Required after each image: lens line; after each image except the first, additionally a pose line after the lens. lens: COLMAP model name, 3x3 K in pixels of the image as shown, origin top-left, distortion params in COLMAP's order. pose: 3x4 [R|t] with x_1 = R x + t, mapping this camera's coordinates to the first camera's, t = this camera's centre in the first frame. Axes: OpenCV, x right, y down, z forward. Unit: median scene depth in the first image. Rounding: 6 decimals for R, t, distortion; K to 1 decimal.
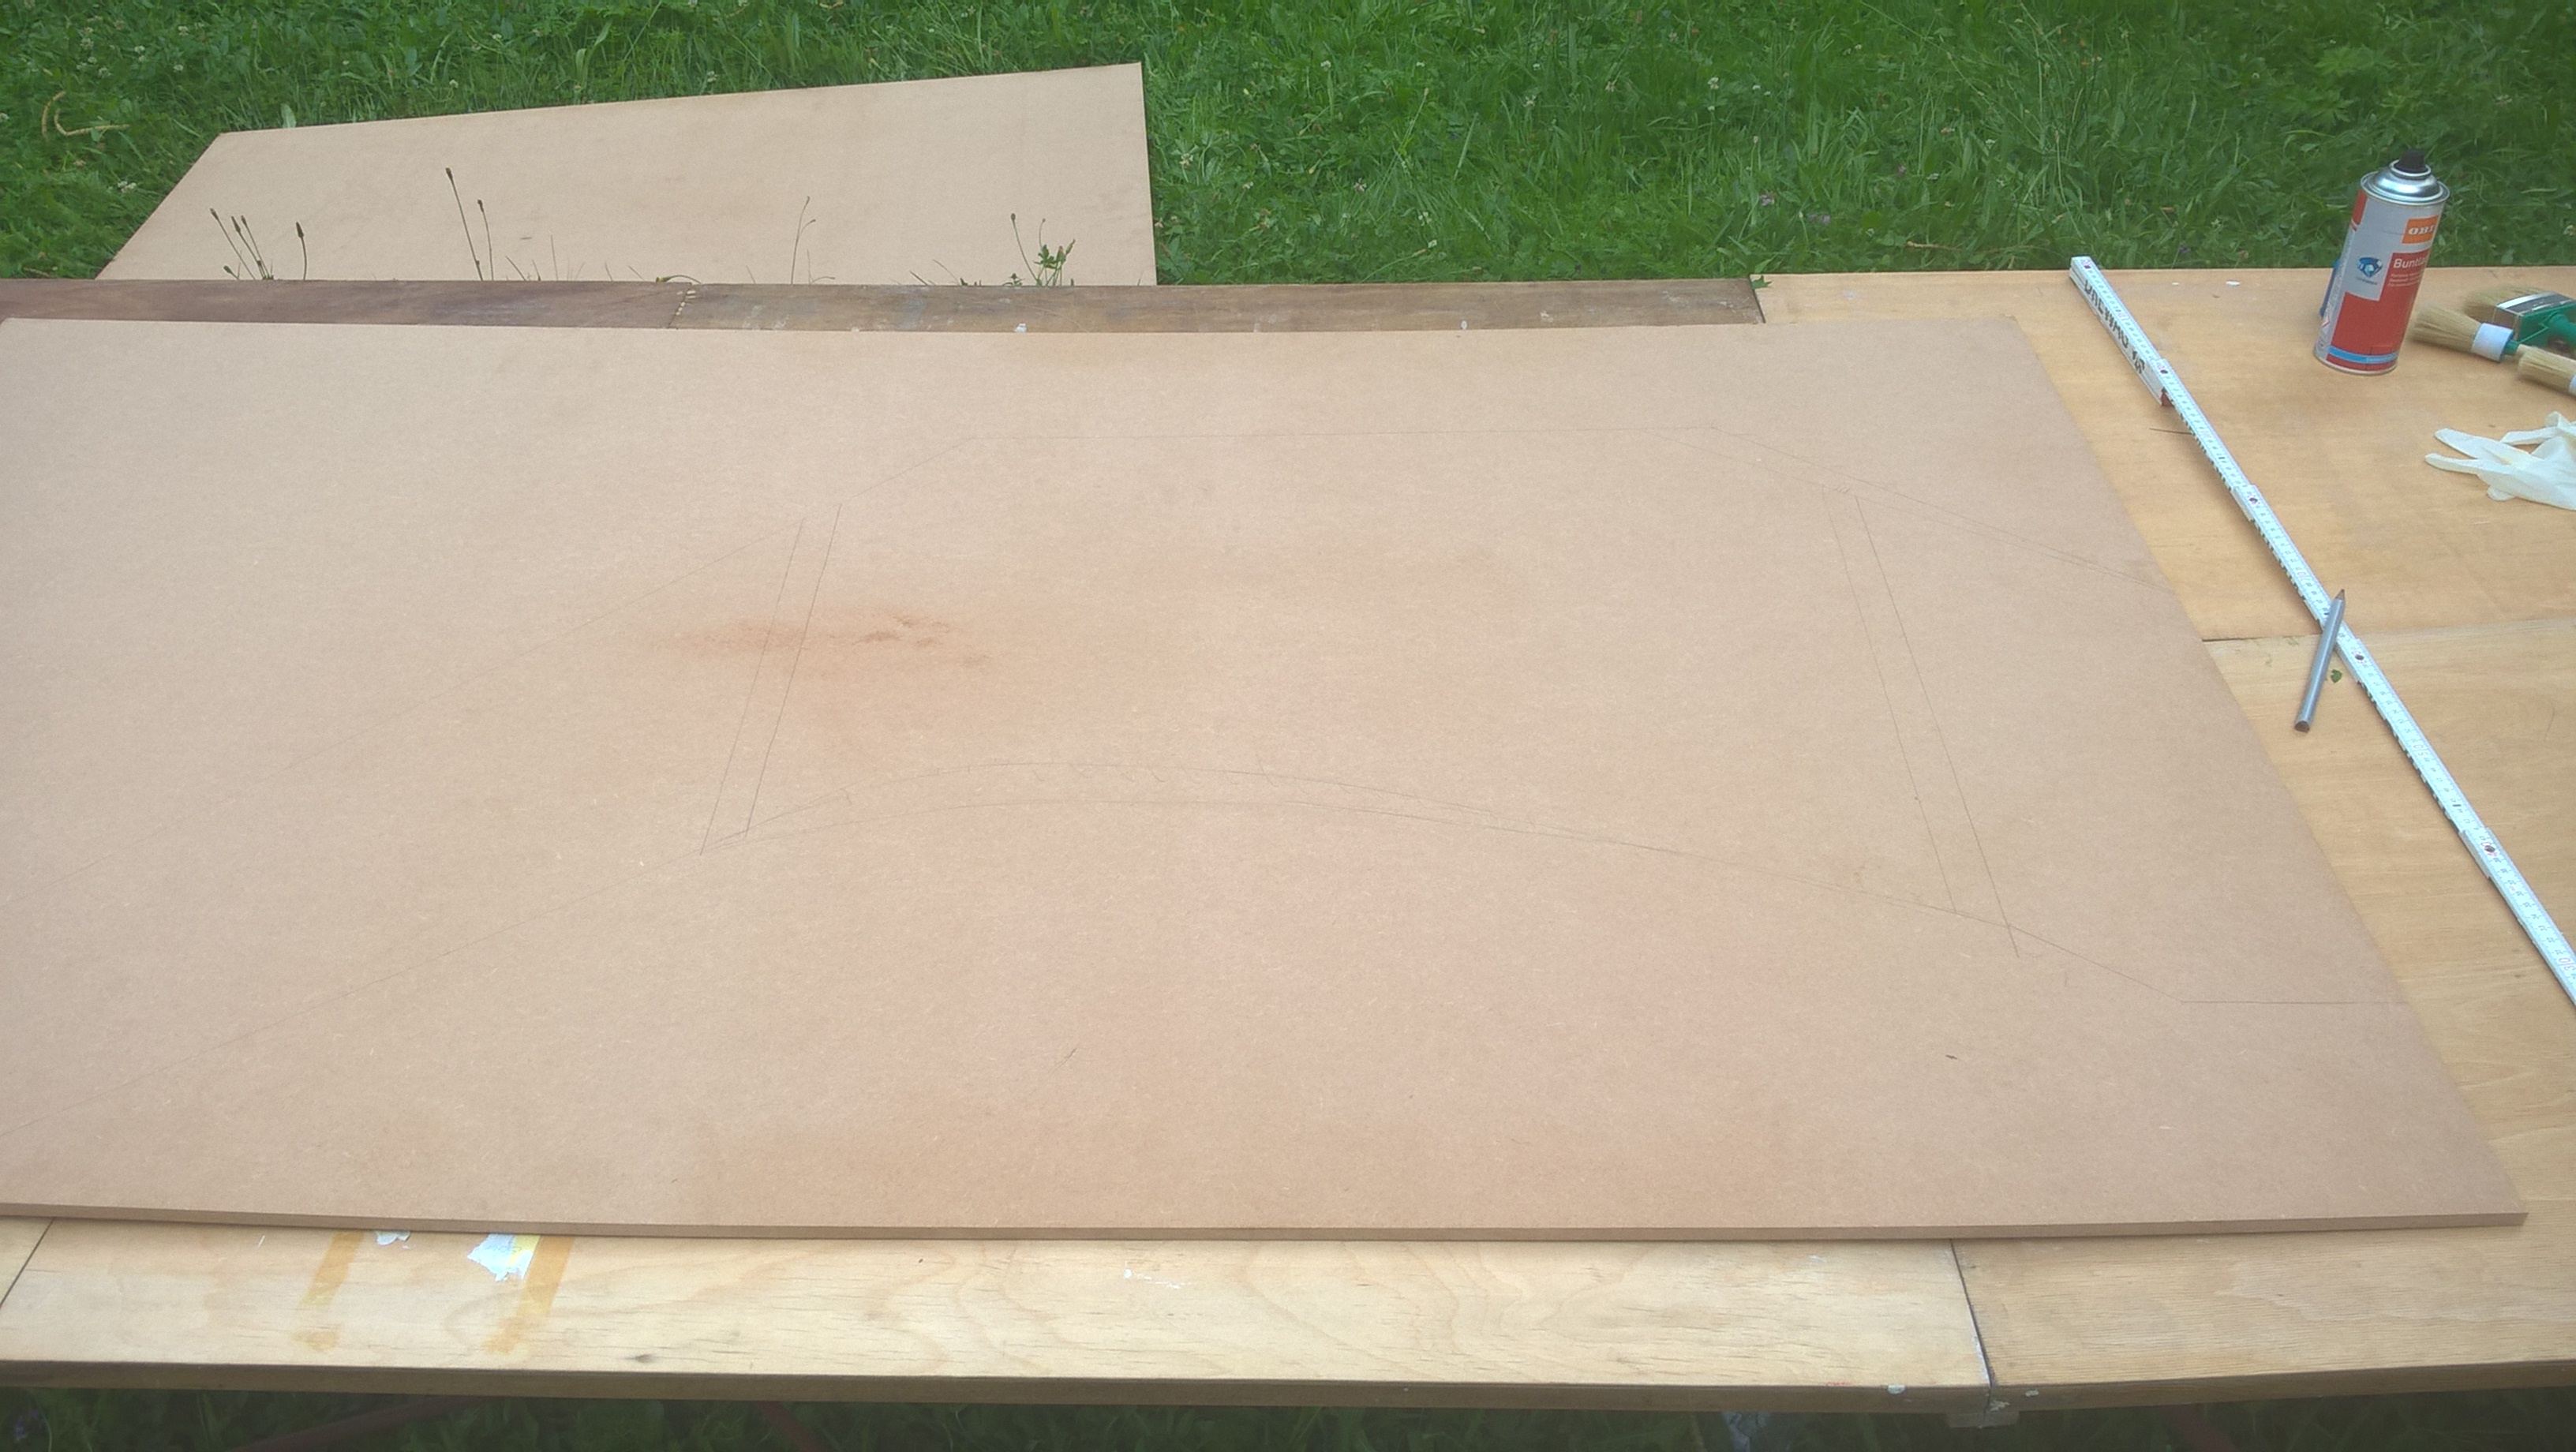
lens RADIAL K [[2104.1, 0, 1281.6], [0, 2104.1, 768.0], [0, 0, 1]] dist [0.067995, -0.164270]
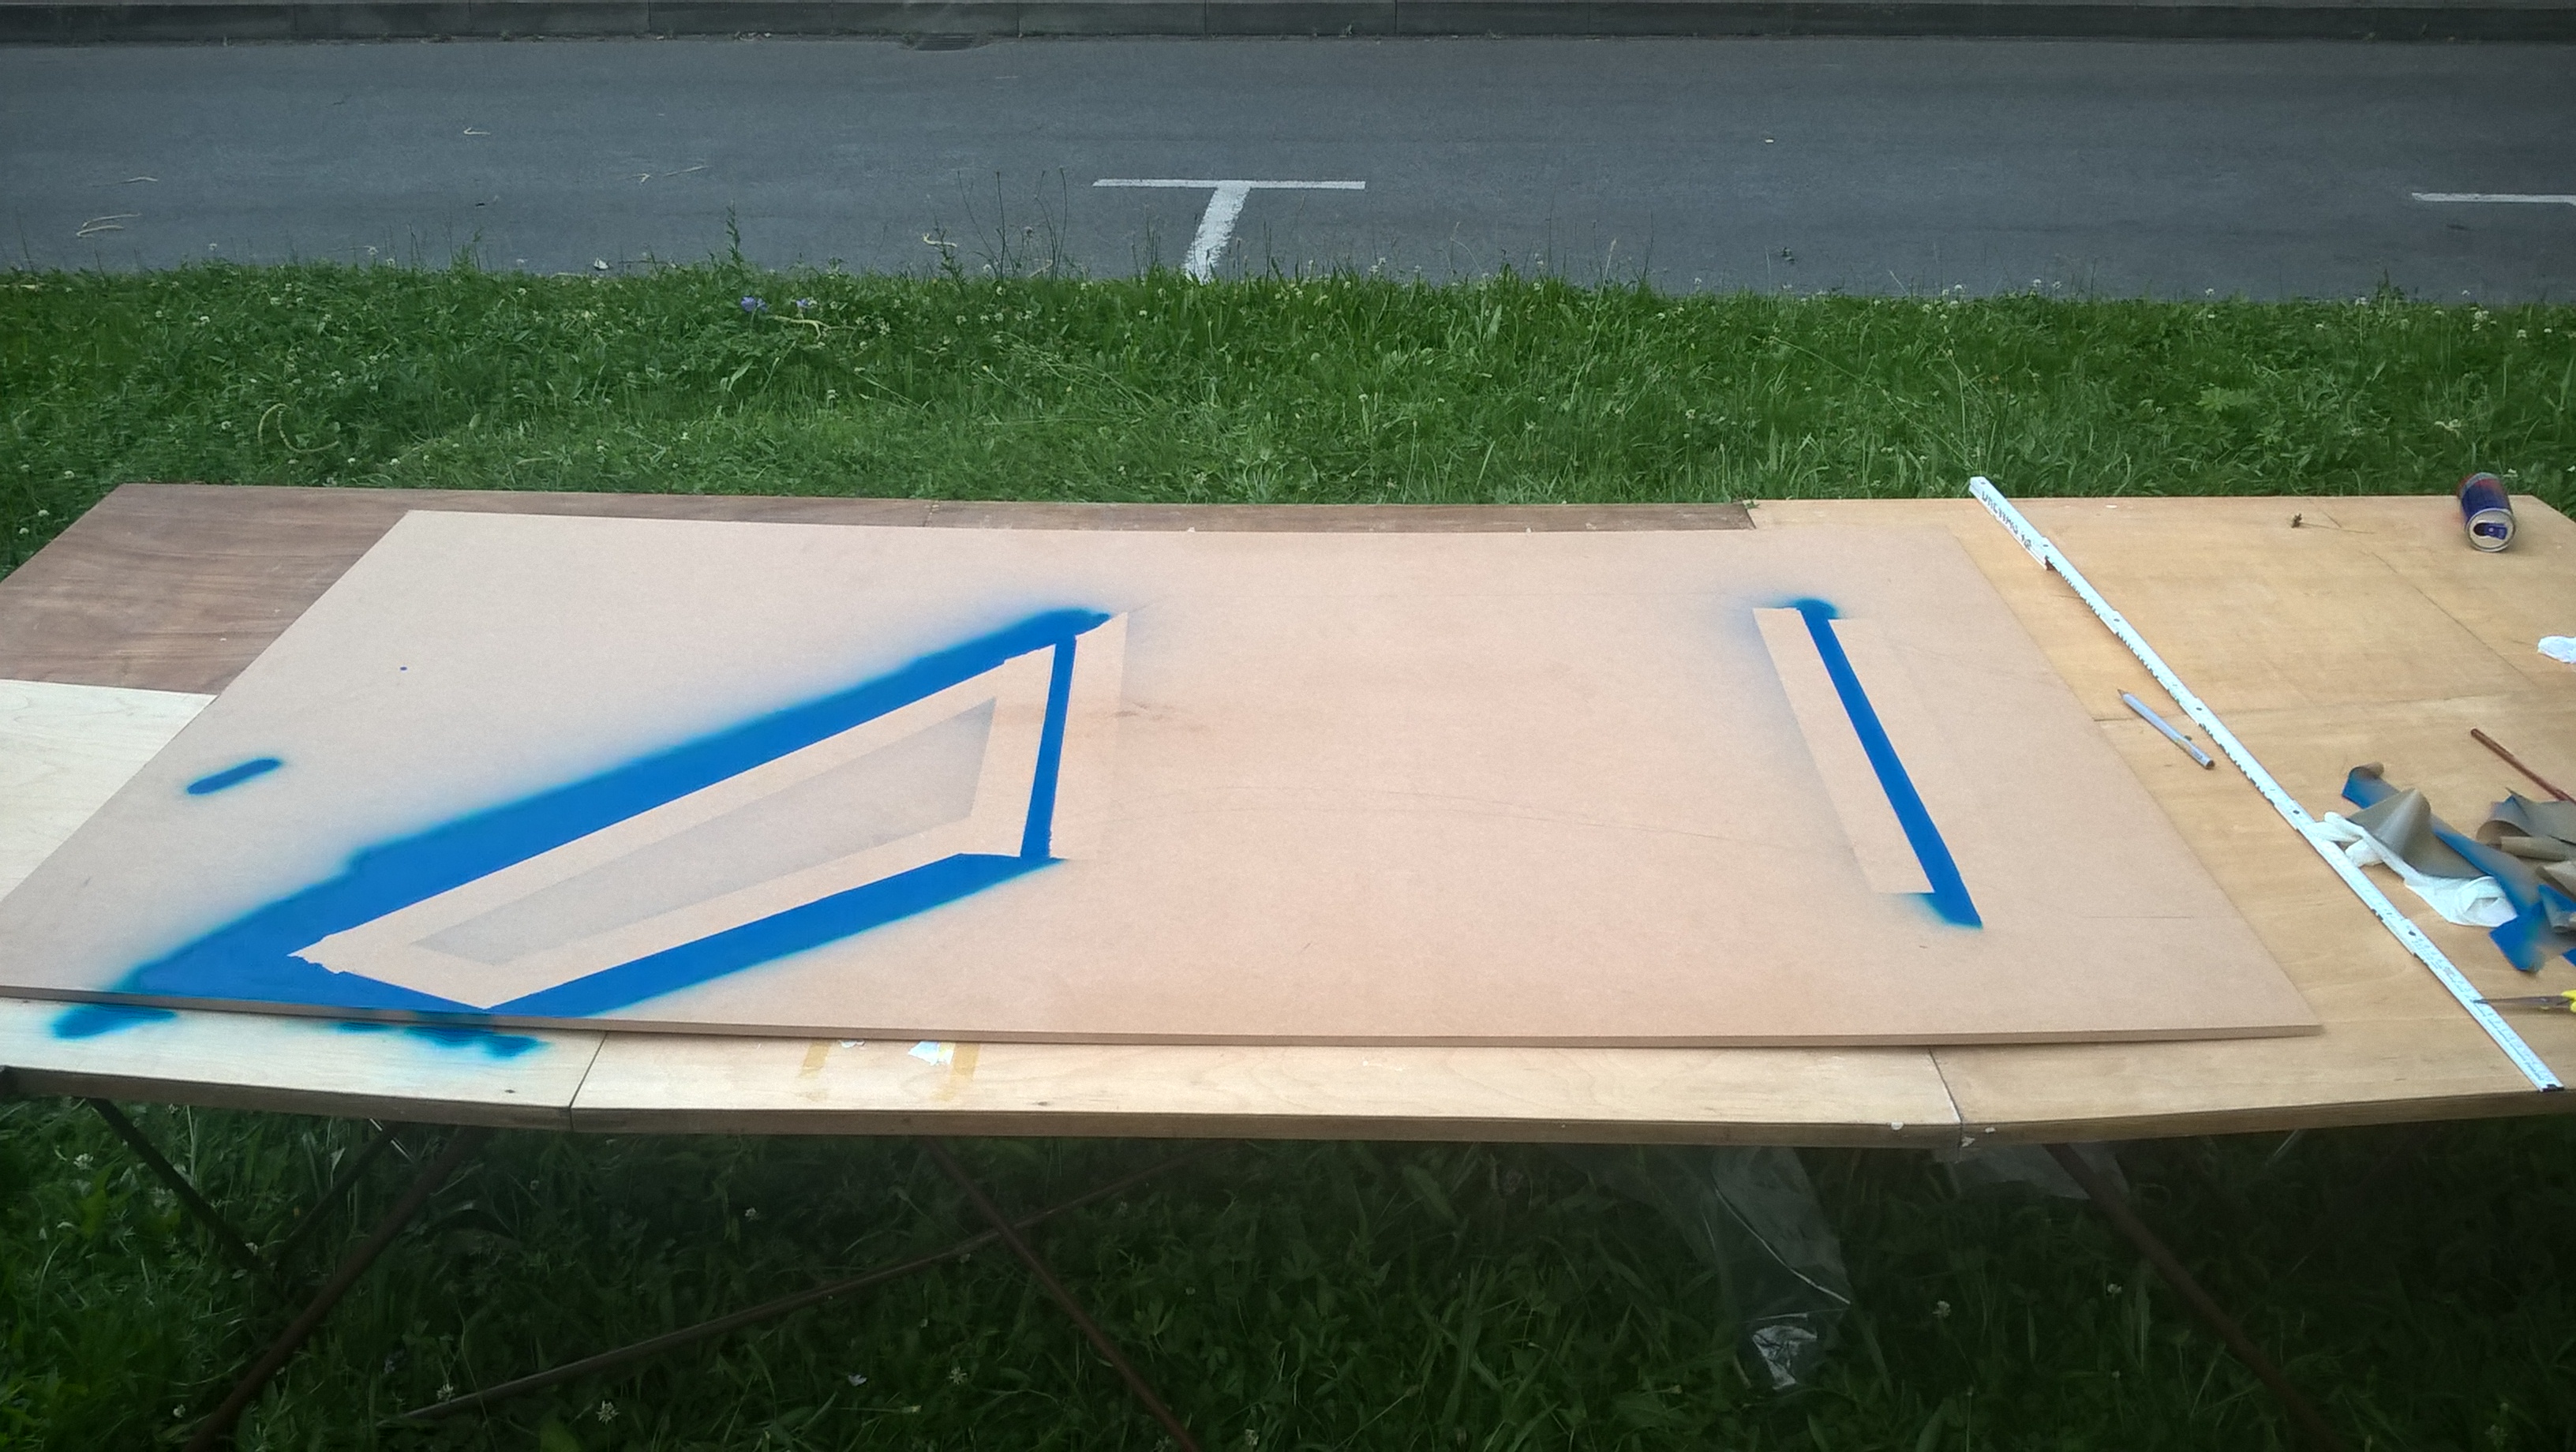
lens RADIAL K [[2104.1, 0, 1281.6], [0, 2104.1, 768.0], [0, 0, 1]] dist [0.067995, -0.164270]
pose [[0.999811, 0.007271, 0.018048, -0.046295], [-0.003950, 0.984095, -0.177601, 0.086865], [-0.019053, 0.177496, 0.983937, -0.134580]]
